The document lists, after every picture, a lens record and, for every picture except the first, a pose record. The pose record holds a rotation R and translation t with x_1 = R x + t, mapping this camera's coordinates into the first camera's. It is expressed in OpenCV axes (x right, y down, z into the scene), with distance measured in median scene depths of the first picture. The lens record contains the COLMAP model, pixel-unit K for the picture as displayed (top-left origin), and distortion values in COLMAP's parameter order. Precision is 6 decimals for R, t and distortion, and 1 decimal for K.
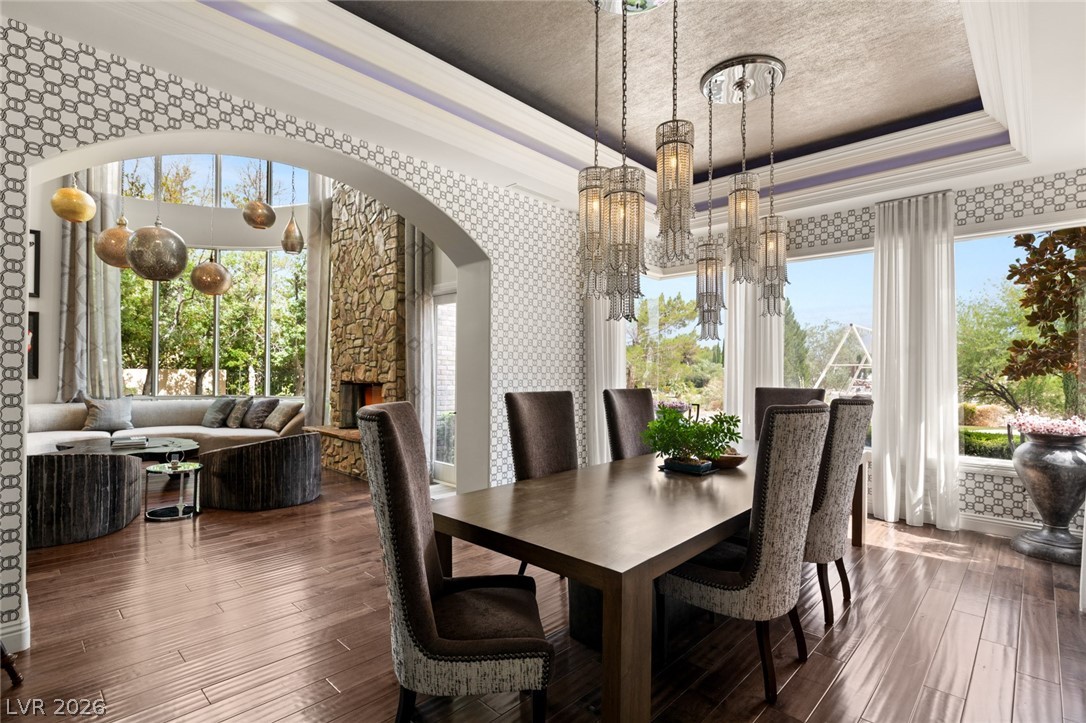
lens RADIAL K [[518.7, 0, 541.5], [0, 518.7, 367.6], [0, 0, 1]] dist [-0.001285, 0.000062]
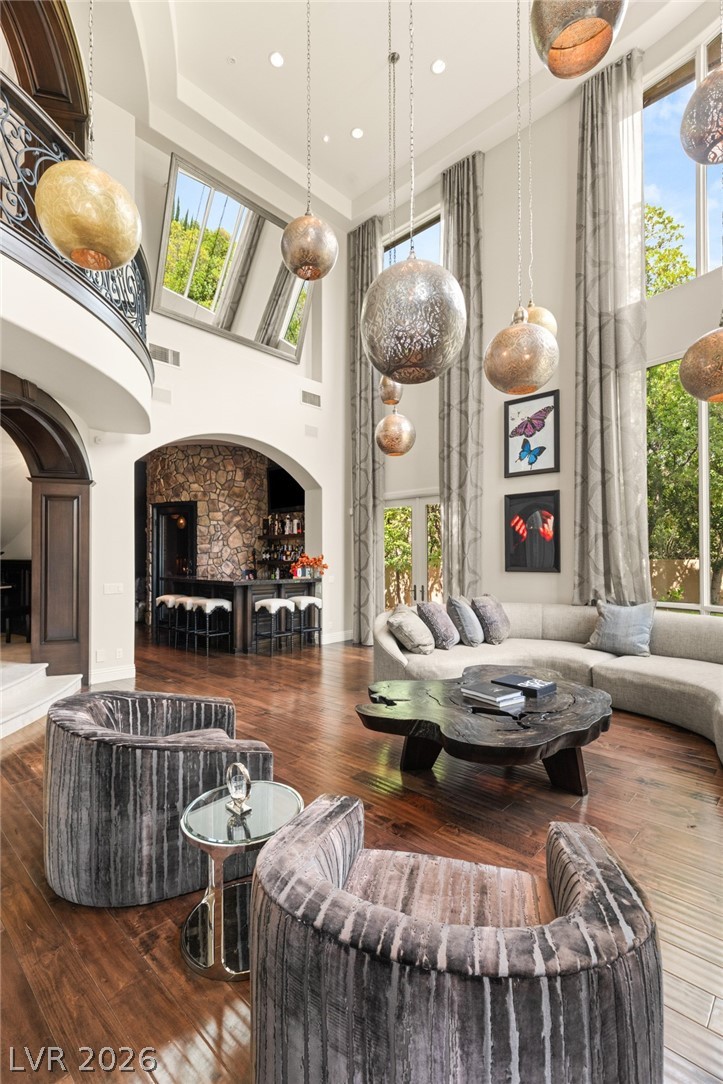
lens RADIAL K [[496.5, 0, 354.9], [0, 496.5, 551.1], [0, 0, 1]] dist [0.000916, 0.000238]
pose [[0.002392, -0.020561, -0.999786, -0.205800], [0.007895, 0.999758, -0.020542, 0.001297], [0.999966, -0.007844, 0.002554, 0.698226]]
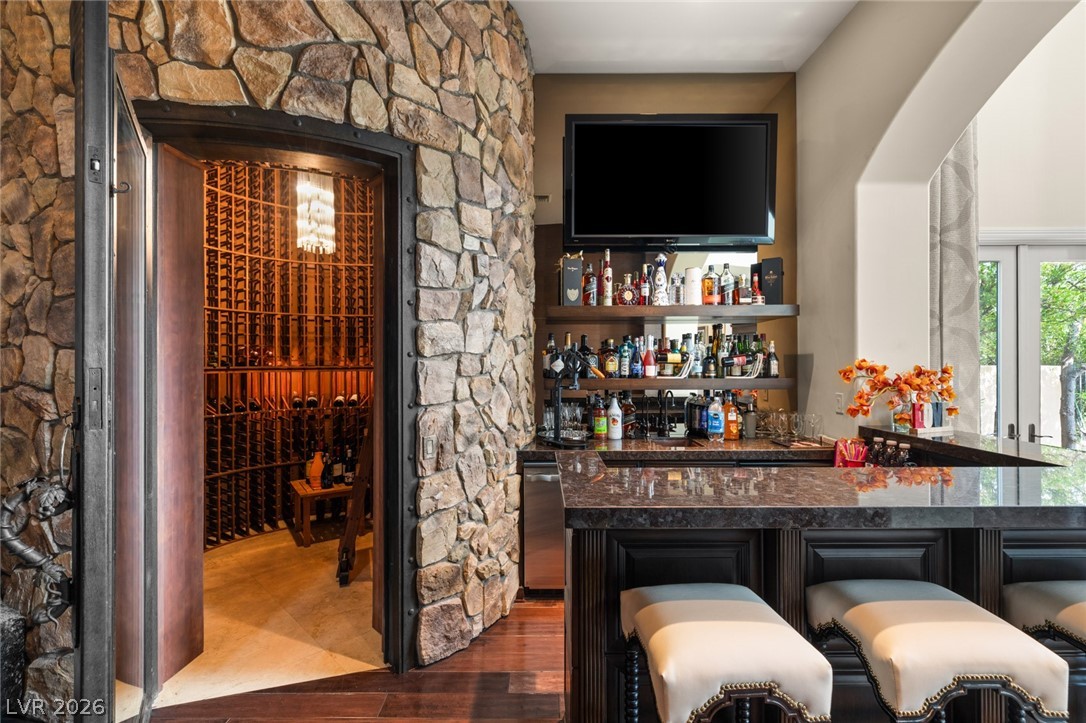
lens RADIAL K [[497.4, 0, 543.0], [0, 497.4, 361.5], [0, 0, 1]] dist [0.000916, 0.000238]
pose [[0.696591, -0.009917, -0.717400, -1.187943], [0.013256, 0.999912, -0.000951, -0.017925], [0.717346, -0.008848, 0.696661, 0.141568]]
